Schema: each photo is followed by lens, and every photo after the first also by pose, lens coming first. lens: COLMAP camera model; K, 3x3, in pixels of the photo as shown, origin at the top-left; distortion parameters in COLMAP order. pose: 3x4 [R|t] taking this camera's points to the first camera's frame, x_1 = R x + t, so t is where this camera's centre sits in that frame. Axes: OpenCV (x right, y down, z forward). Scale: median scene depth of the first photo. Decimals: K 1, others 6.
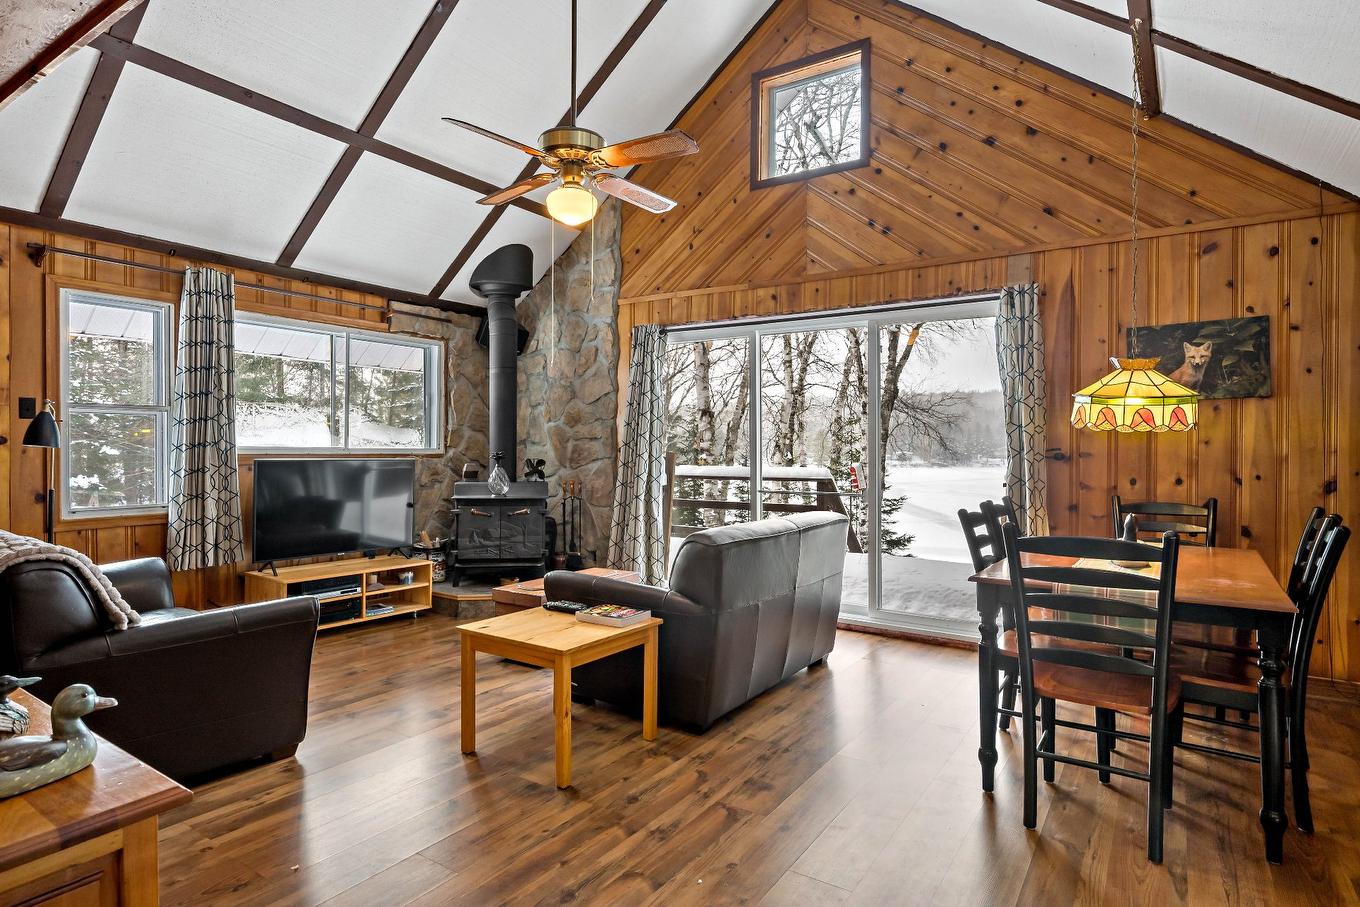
lens RADIAL K [[748.9, 0, 673.5], [0, 748.9, 445.1], [0, 0, 1]] dist [-0.006031, 0.002678]
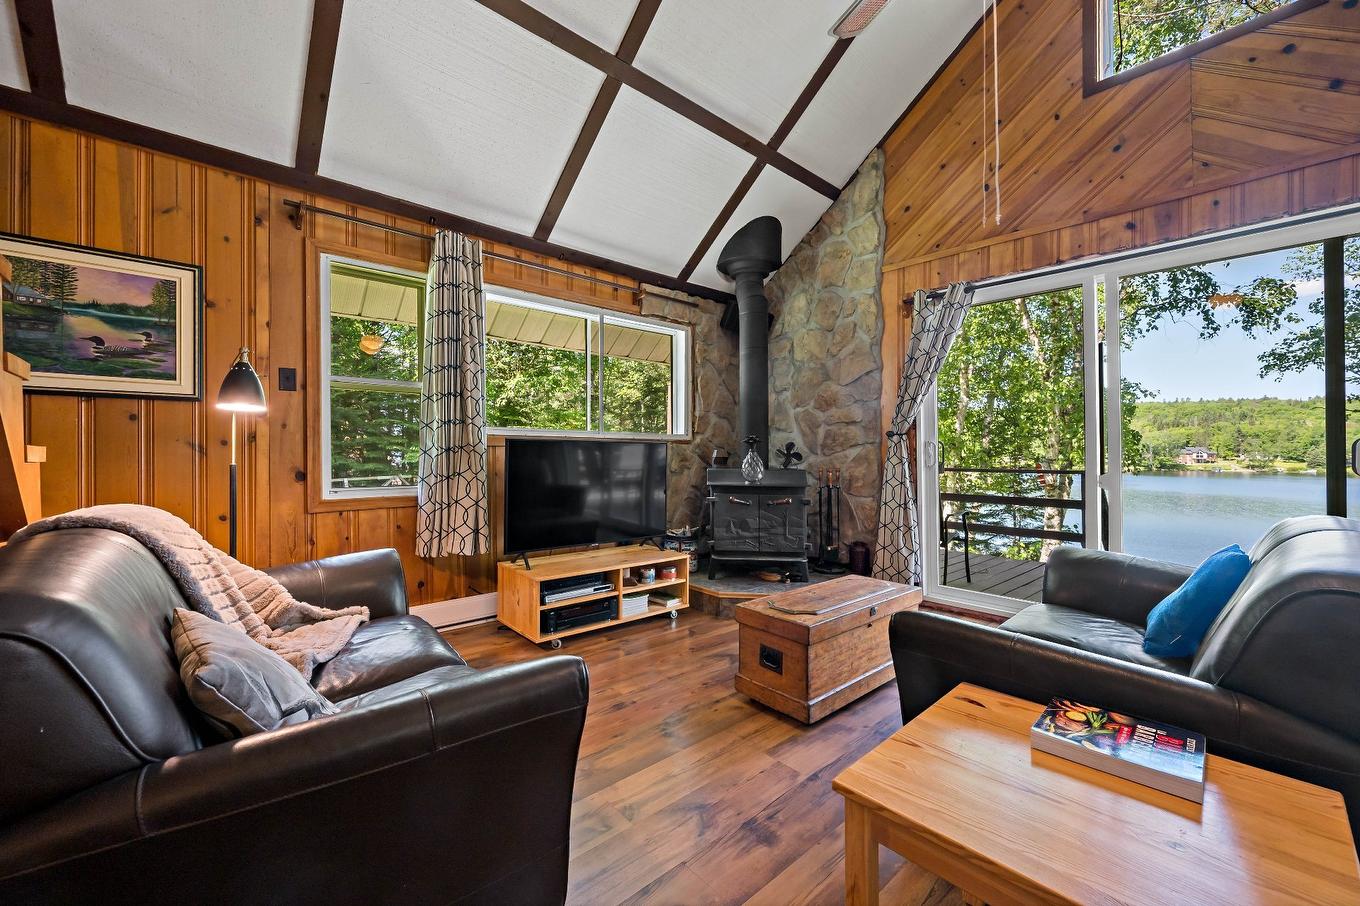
lens RADIAL K [[555.8, 0, 685.1], [0, 555.8, 452.6], [0, 0, 1]] dist [0.001587, -0.000032]
pose [[0.970070, 0.003085, -0.242807, -0.158554], [-0.001647, 0.999980, 0.006124, 0.027763], [0.242821, -0.005541, 0.970055, 0.333080]]
